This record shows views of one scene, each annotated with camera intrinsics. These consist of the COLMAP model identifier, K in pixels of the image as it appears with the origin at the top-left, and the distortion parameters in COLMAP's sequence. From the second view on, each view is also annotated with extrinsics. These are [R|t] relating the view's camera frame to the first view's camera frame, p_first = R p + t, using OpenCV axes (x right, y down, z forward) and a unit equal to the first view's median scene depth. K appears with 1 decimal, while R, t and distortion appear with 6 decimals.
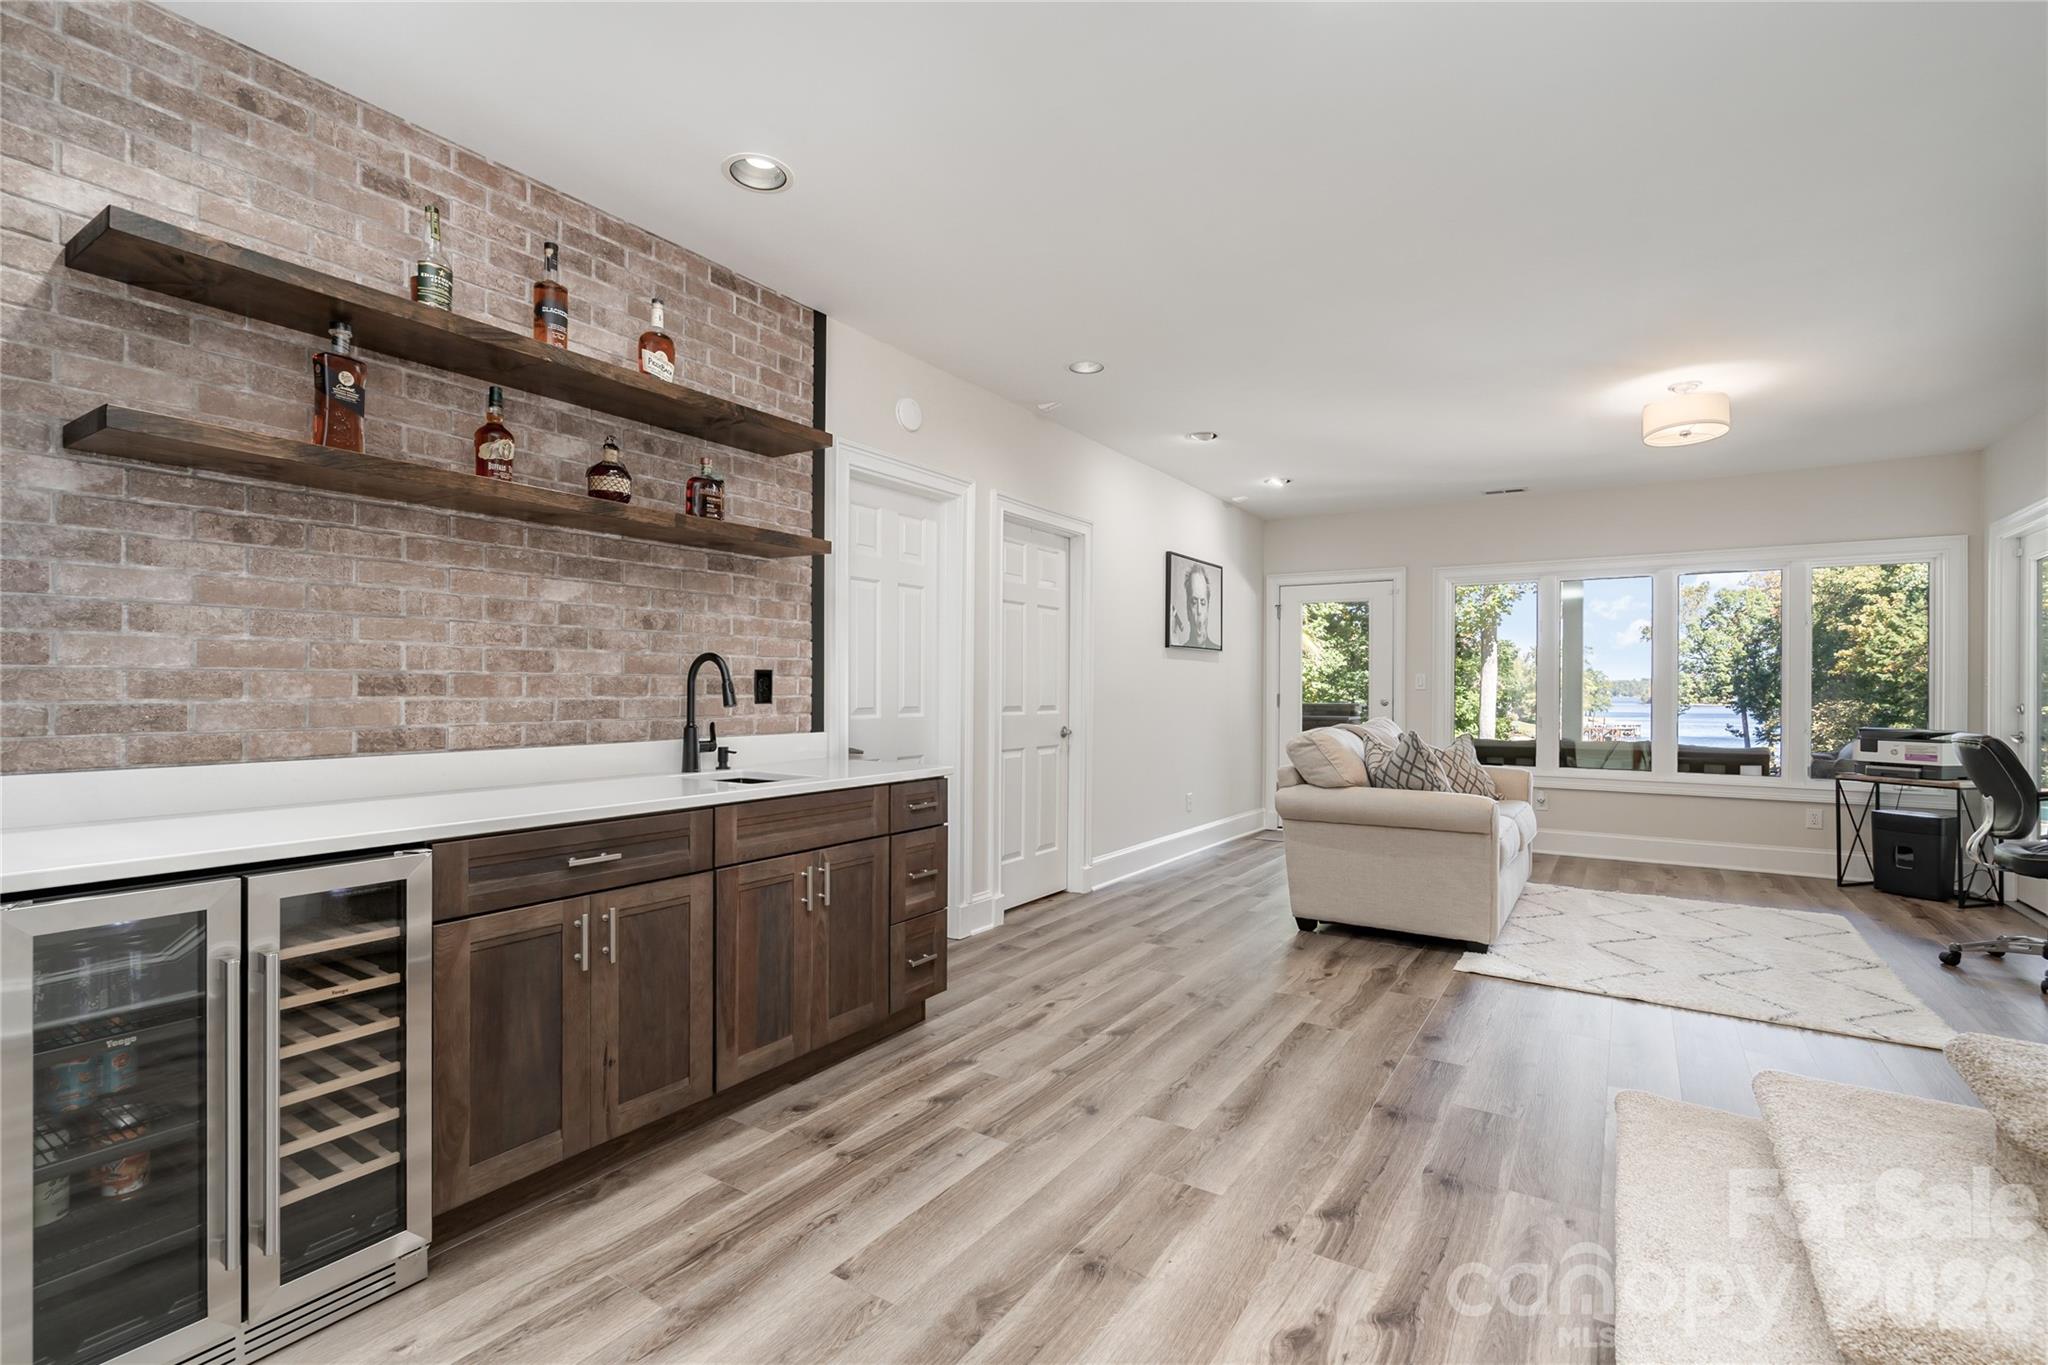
lens RADIAL K [[934.9, 0, 1016.6], [0, 934.9, 682.1], [0, 0, 1]] dist [0.001762, 0.000172]
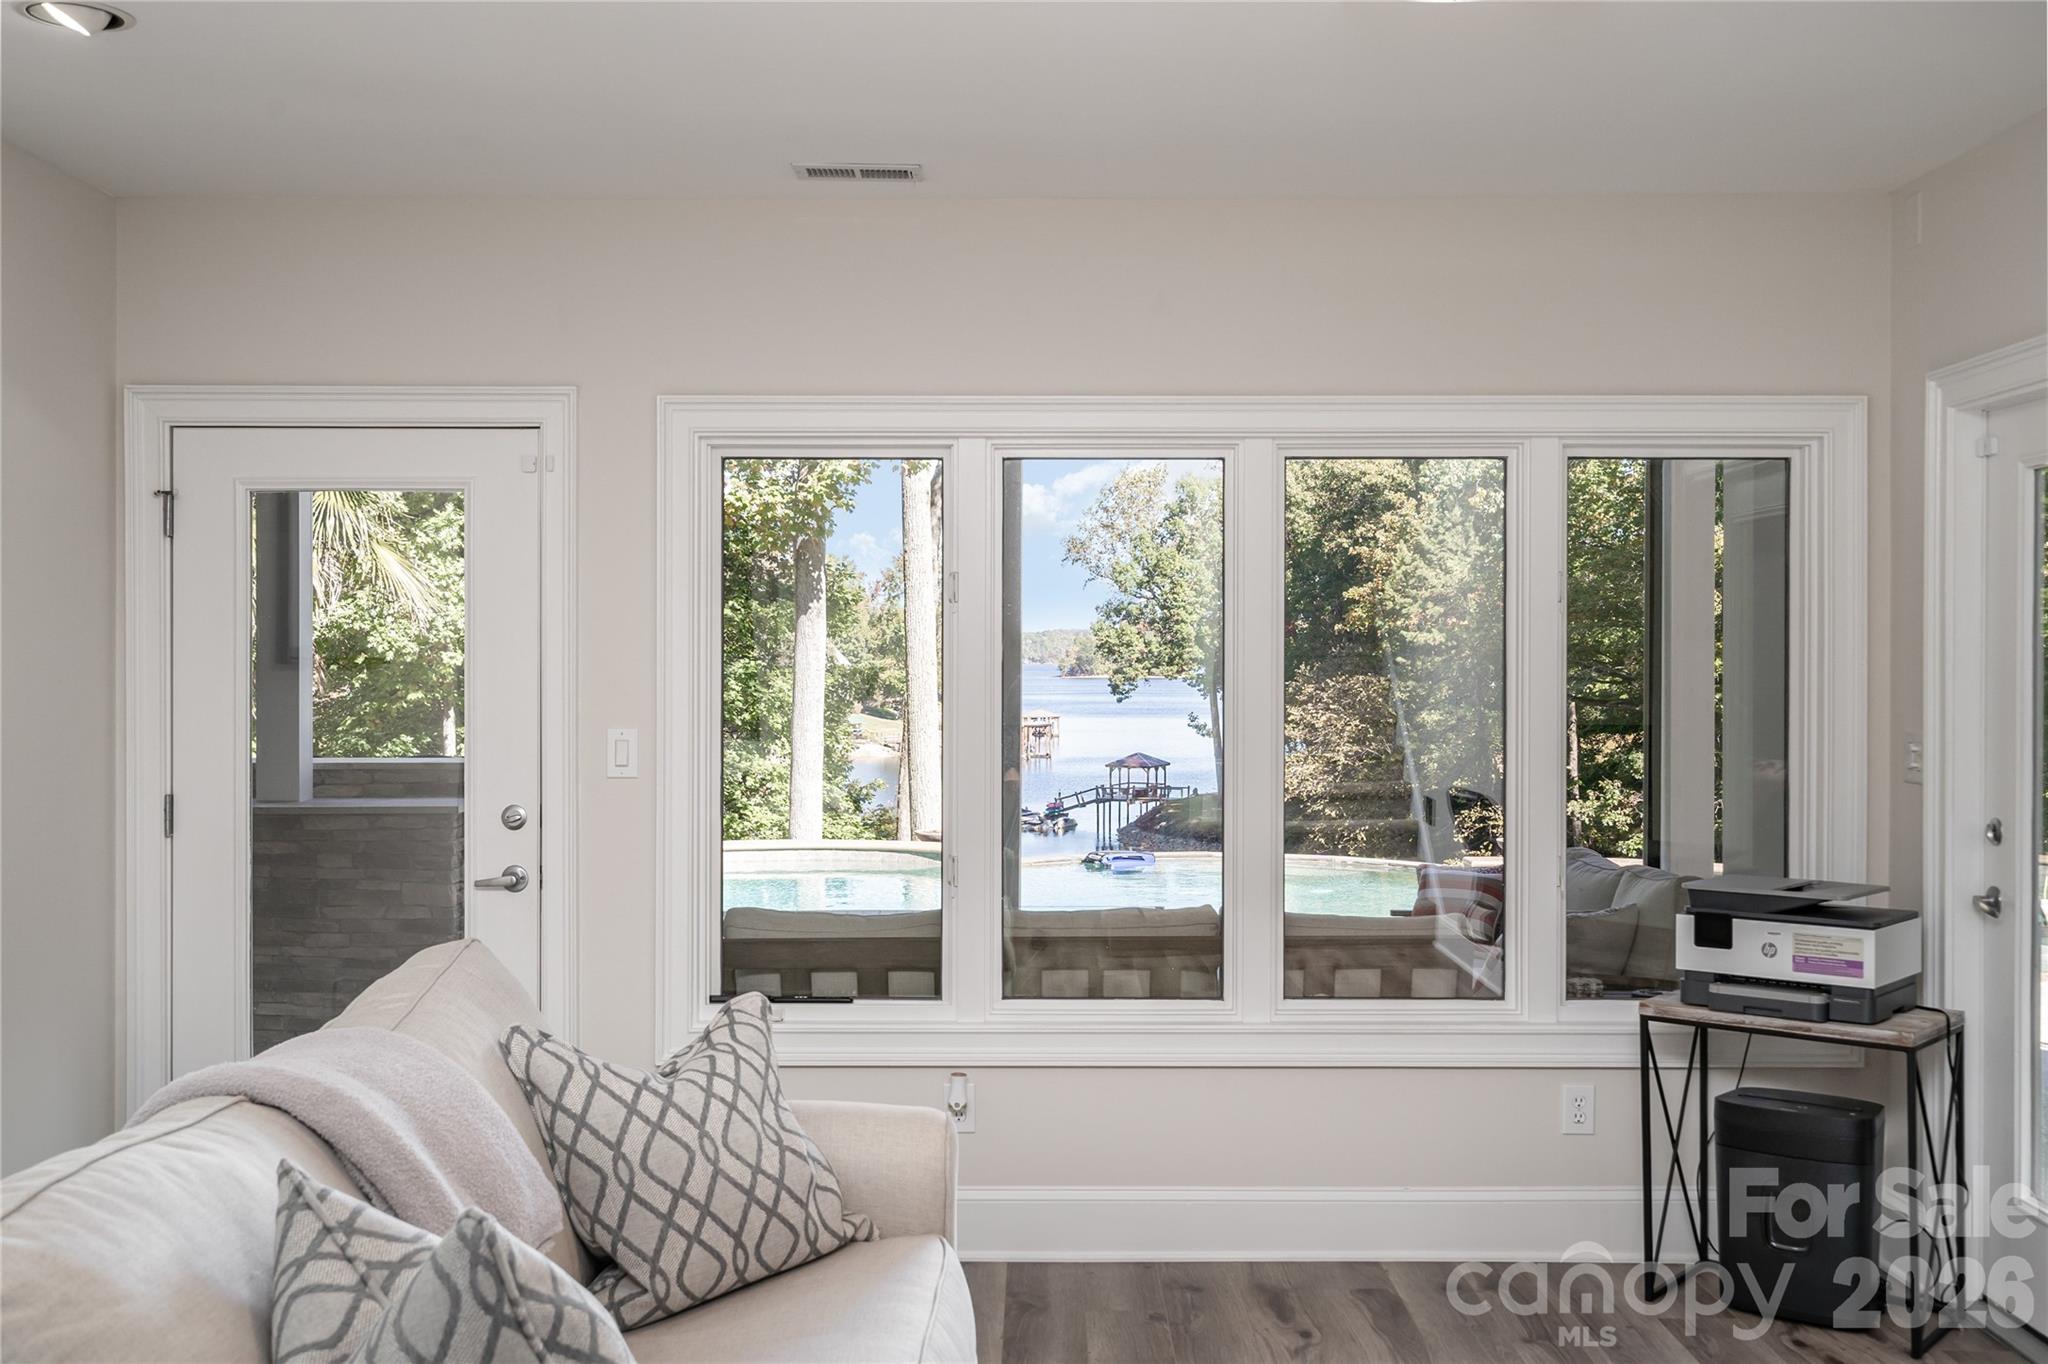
lens RADIAL K [[2052.2, 0, 1022.7], [0, 2052.2, 678.5], [0, 0, 1]] dist [0.016552, 0.000000]
pose [[0.841204, -0.010887, 0.540609, 0.190149], [-0.000076, 0.999795, 0.020254, -0.044500], [-0.540718, -0.017079, 0.841030, 0.383772]]
